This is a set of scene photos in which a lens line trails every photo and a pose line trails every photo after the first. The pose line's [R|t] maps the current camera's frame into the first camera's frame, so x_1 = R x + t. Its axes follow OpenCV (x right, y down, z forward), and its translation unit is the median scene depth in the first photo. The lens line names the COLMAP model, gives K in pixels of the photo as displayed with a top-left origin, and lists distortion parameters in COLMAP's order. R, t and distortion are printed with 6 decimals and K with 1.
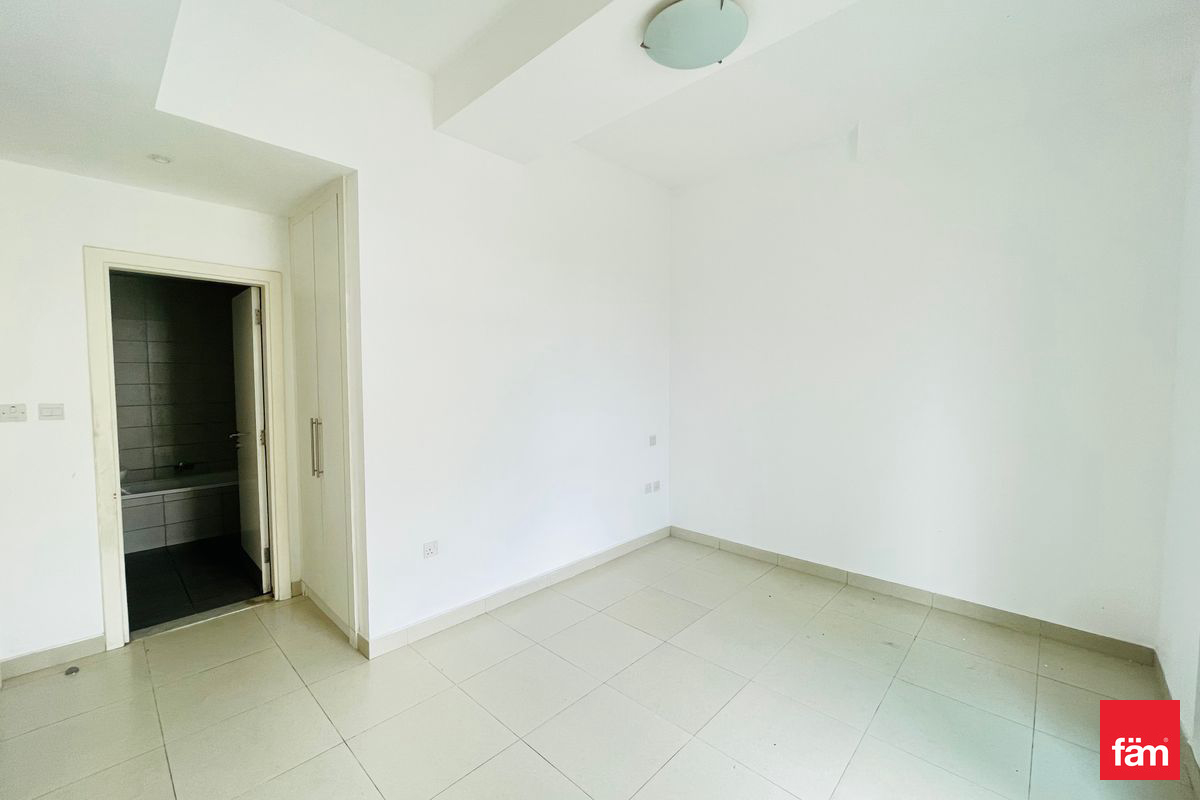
lens RADIAL K [[480.7, 0, 599.7], [0, 480.7, 400.8], [0, 0, 1]] dist [0.000695, -0.000260]
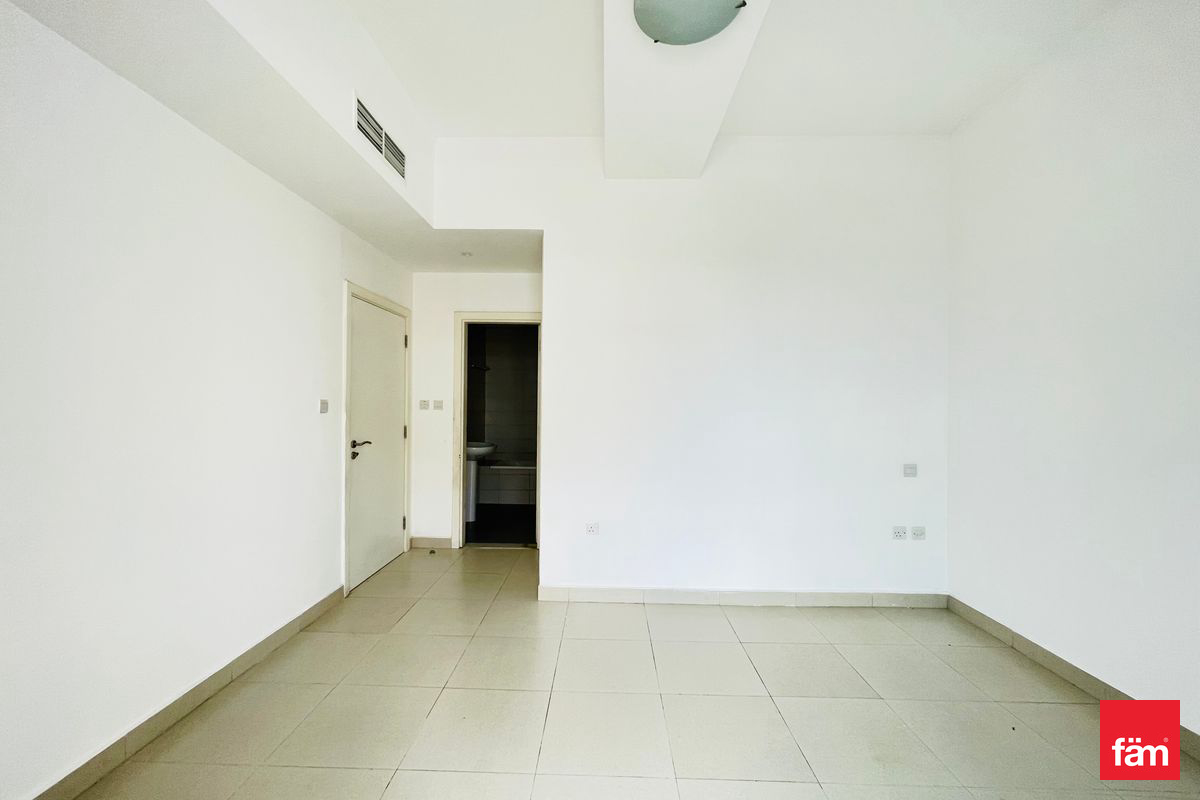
lens RADIAL K [[480.7, 0, 599.0], [0, 480.7, 399.3], [0, 0, 1]] dist [0.000695, -0.000260]
pose [[0.674473, 0.000470, -0.738299, 0.356483], [-0.048857, 0.997836, -0.043998, 0.030490], [0.736681, 0.065746, 0.673037, 0.133831]]
